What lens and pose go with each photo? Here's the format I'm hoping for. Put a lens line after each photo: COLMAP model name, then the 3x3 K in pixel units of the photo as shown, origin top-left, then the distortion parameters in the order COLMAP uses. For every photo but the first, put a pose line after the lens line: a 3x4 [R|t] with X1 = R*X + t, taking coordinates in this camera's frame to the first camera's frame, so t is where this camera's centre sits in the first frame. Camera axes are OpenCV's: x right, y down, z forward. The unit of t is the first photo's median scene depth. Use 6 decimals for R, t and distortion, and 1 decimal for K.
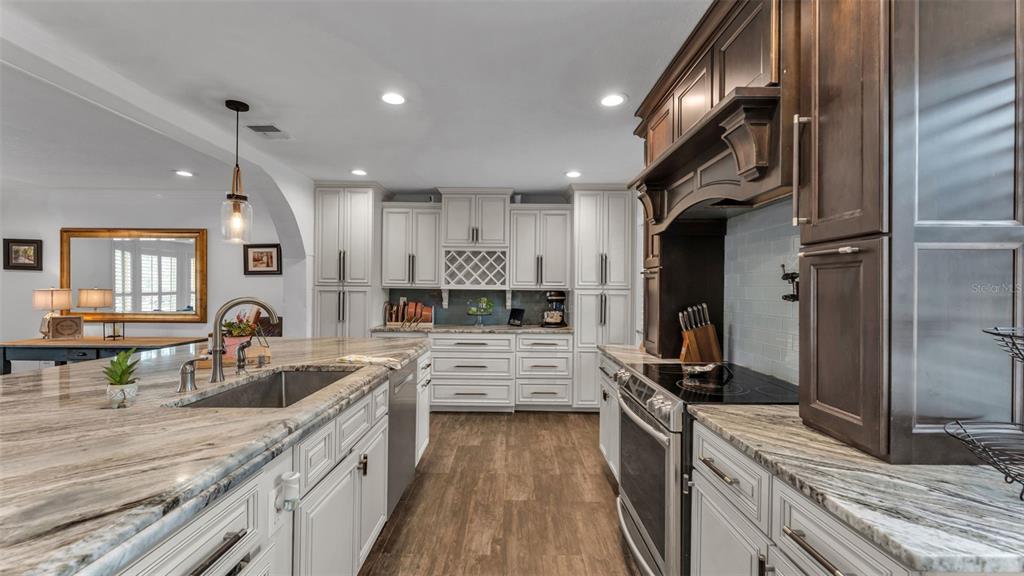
lens RADIAL K [[413.8, 0, 506.6], [0, 413.8, 288.8], [0, 0, 1]] dist [0.002874, -0.000651]
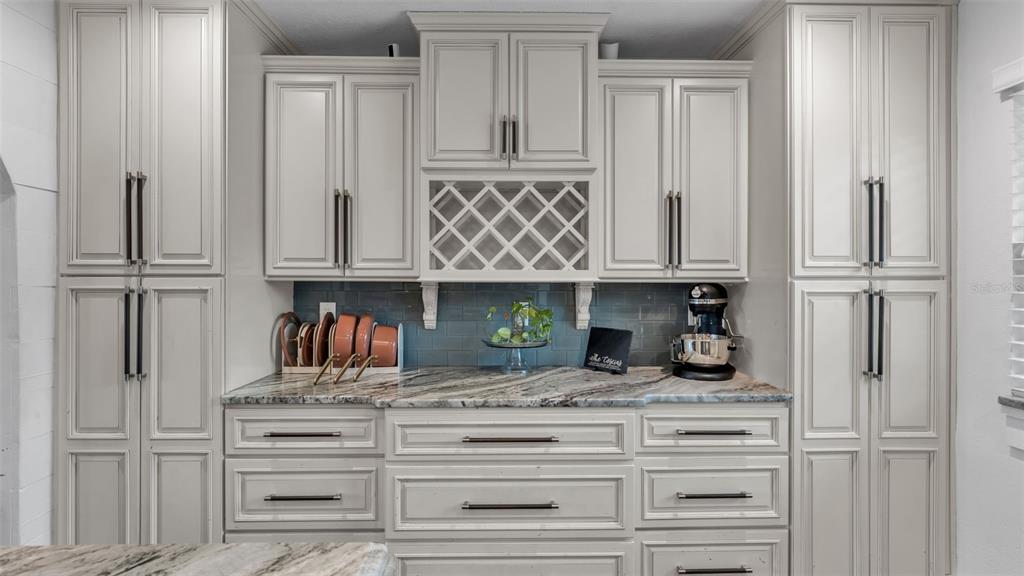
lens RADIAL K [[496.8, 0, 503.0], [0, 496.8, 281.7], [0, 0, 1]] dist [0.000986, -0.000386]
pose [[0.999684, -0.009725, 0.023159, -0.091855], [0.009645, 0.999947, 0.003571, -0.000392], [-0.023193, -0.003346, 0.999725, 0.537073]]
